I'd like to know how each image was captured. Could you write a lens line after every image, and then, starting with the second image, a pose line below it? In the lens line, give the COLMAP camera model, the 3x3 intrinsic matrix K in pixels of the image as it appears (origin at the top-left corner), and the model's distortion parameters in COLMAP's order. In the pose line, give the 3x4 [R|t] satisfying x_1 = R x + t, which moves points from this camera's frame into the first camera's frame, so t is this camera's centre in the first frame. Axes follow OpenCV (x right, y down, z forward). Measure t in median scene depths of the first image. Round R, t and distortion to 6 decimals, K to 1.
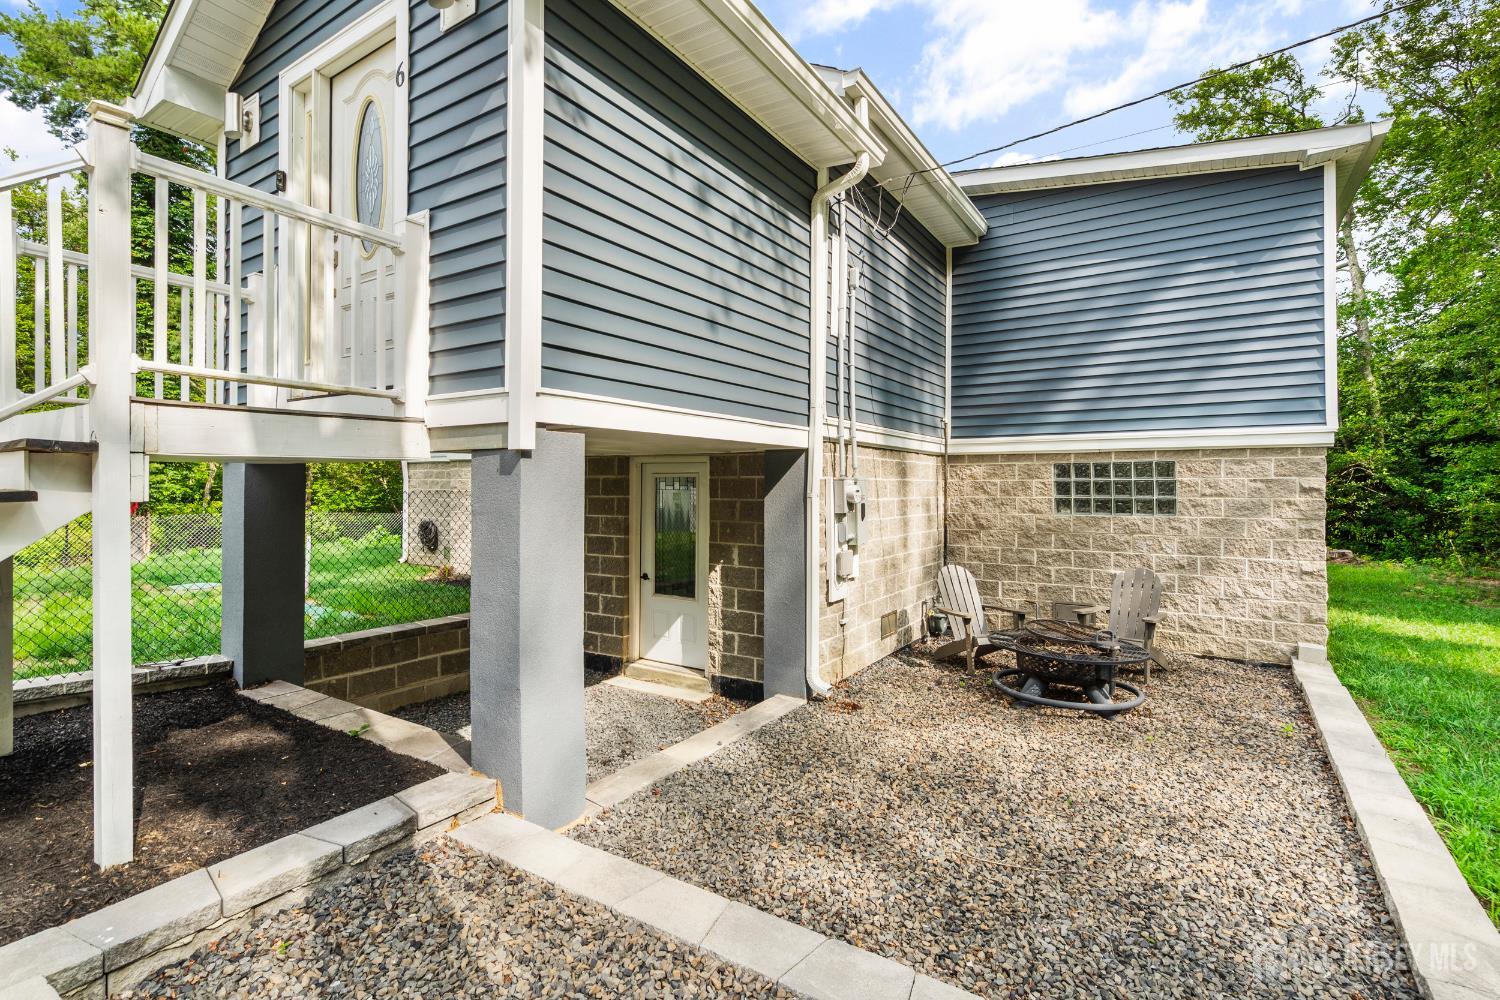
lens RADIAL K [[687.7, 0, 745.8], [0, 687.7, 481.4], [0, 0, 1]] dist [-0.000044, 0.000093]
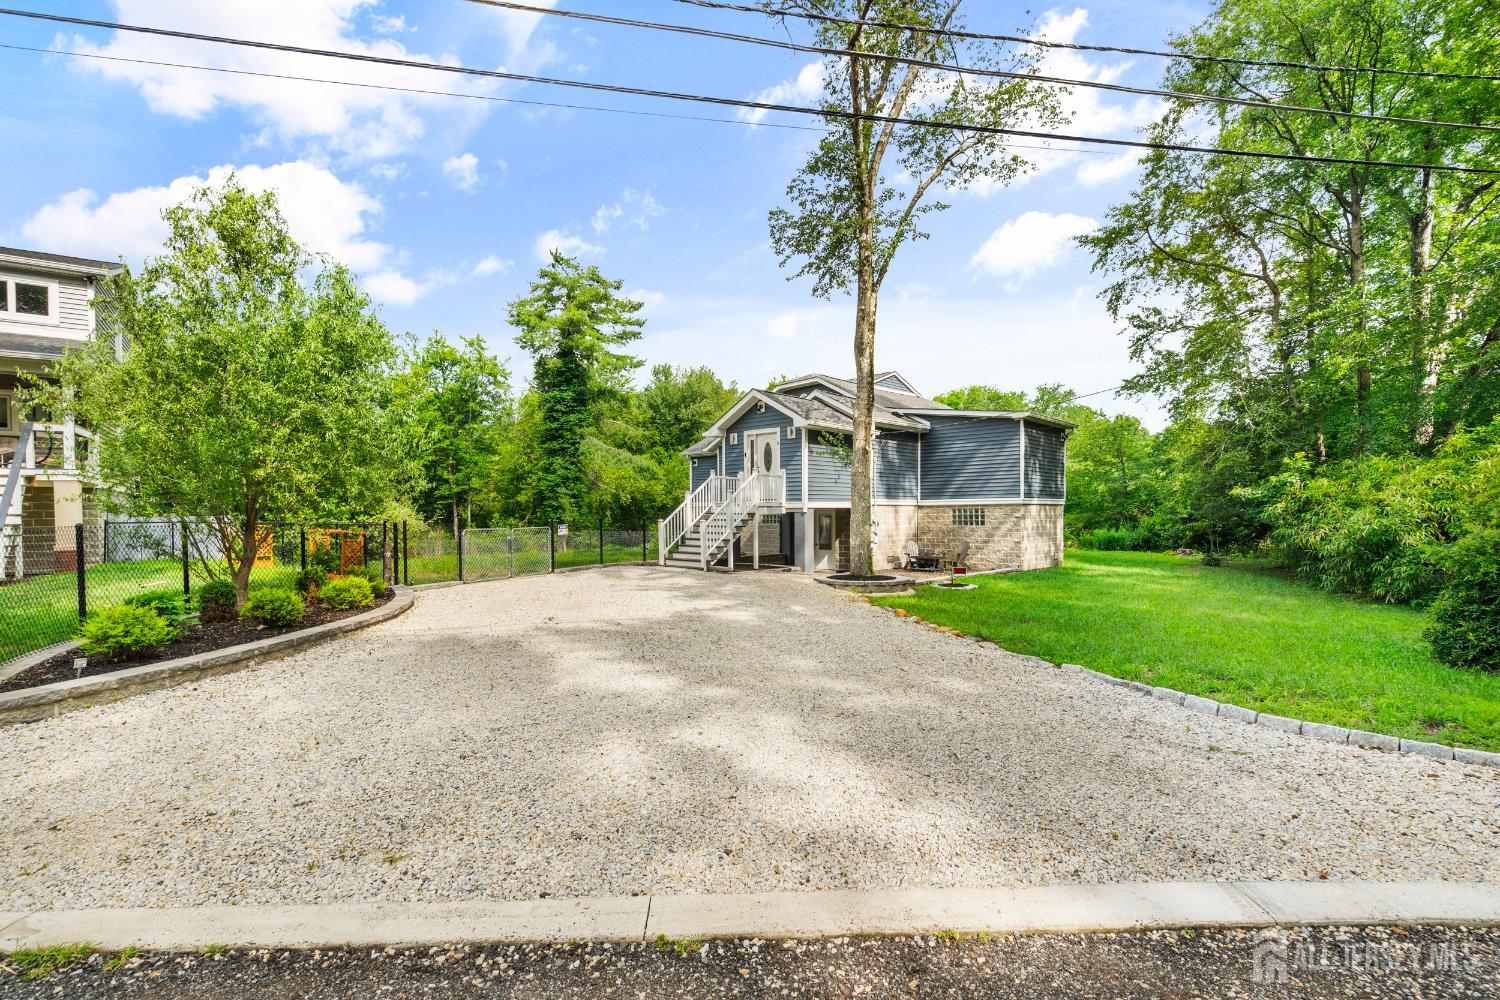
lens RADIAL K [[696.6, 0, 747.9], [0, 696.6, 533.1], [0, 0, 1]] dist [0.000433, -0.000179]
pose [[0.984636, -0.003923, -0.174576, 0.120596], [0.009509, 0.999469, 0.031173, -0.025343], [0.174361, -0.032354, 0.984150, -2.395830]]
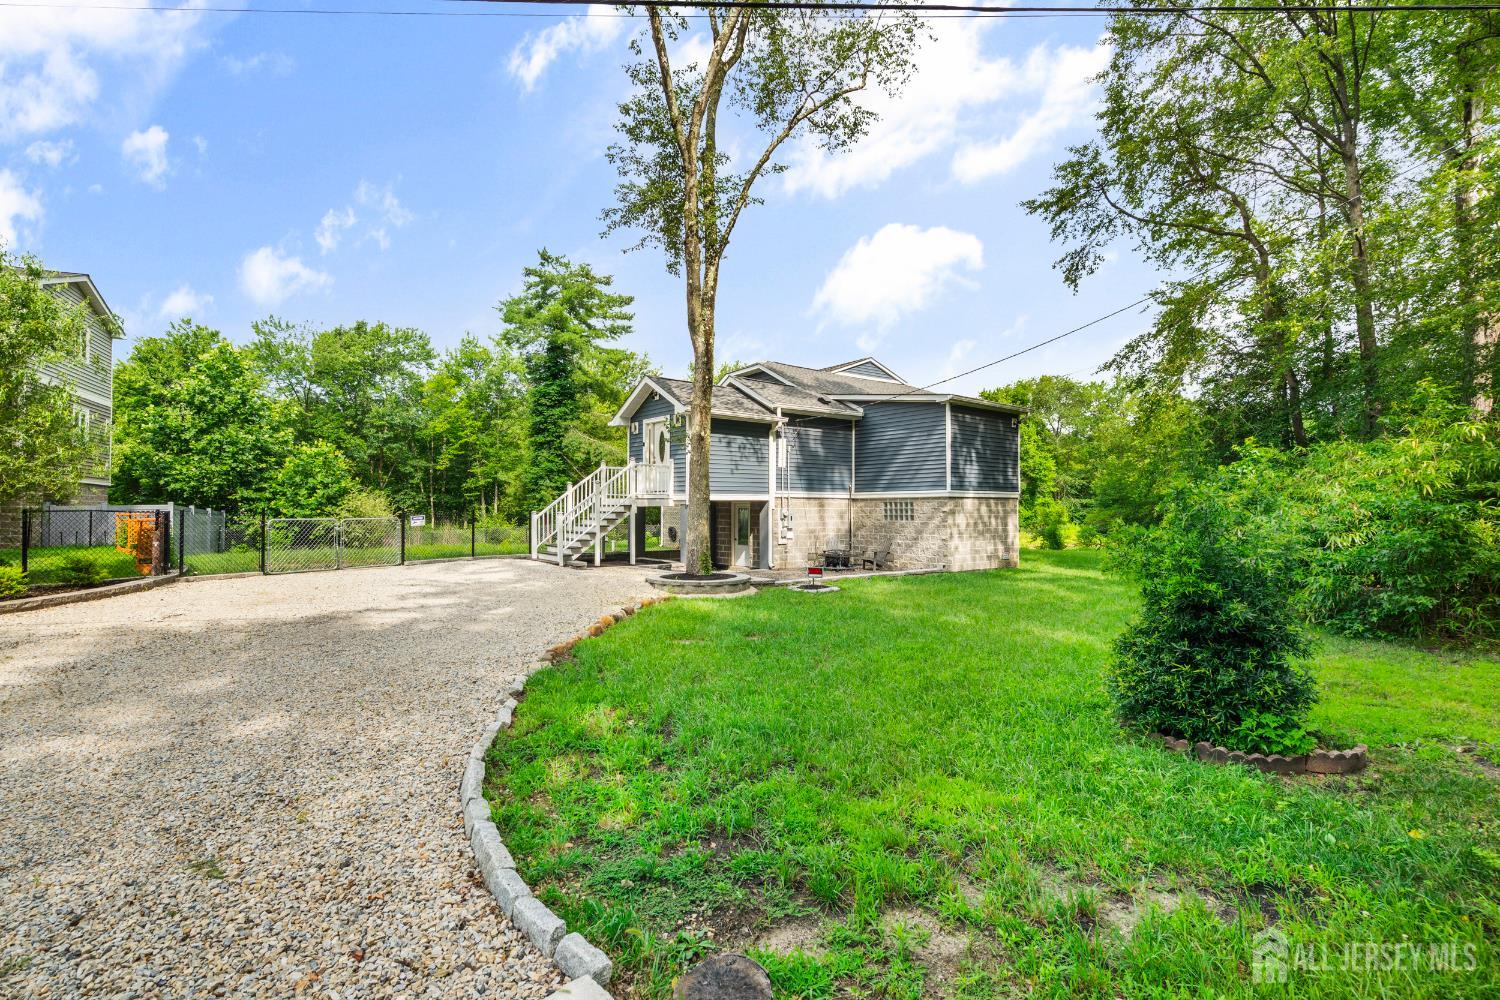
lens RADIAL K [[686.5, 0, 750.0], [0, 686.5, 500.0], [0, 0, 1]] dist [-0.001928, -0.000228]
pose [[0.949814, -0.006032, -0.312756, 0.899101], [0.003259, 0.999951, -0.009386, -0.012220], [0.312797, 0.007896, 0.949787, -1.966305]]
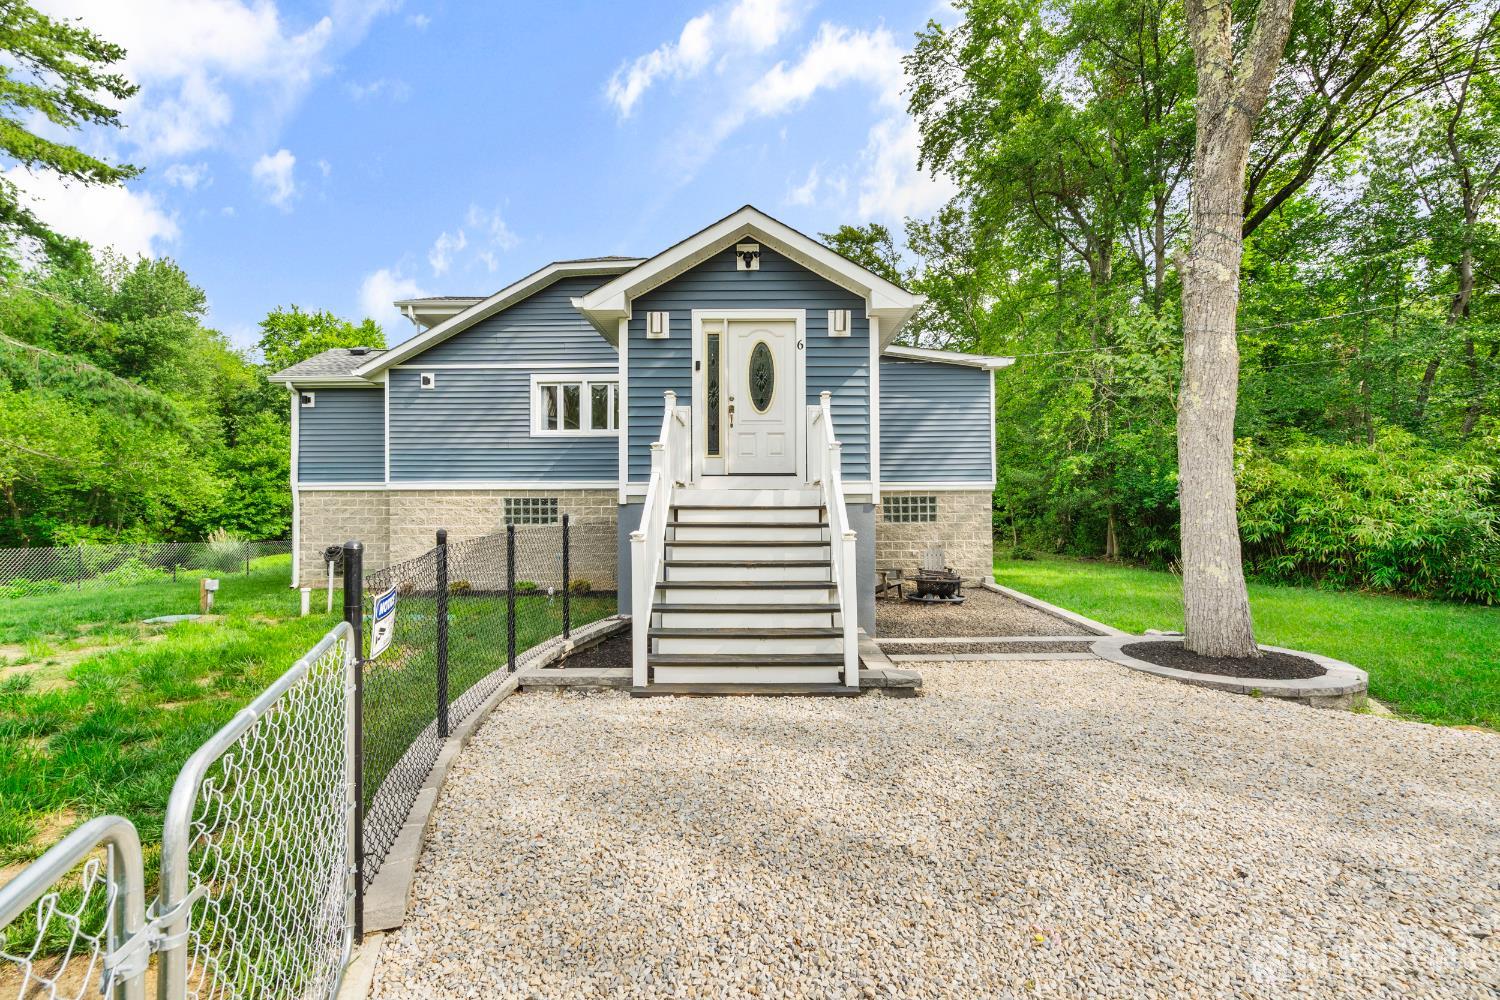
lens RADIAL K [[677.2, 0, 750.0], [0, 677.2, 500.0], [0, 0, 1]] dist [-0.000922, -0.000166]
pose [[0.843362, -0.008775, 0.537274, -1.012626], [0.006055, 0.999958, 0.006827, -0.037237], [-0.537311, -0.002505, 0.843380, -0.463771]]
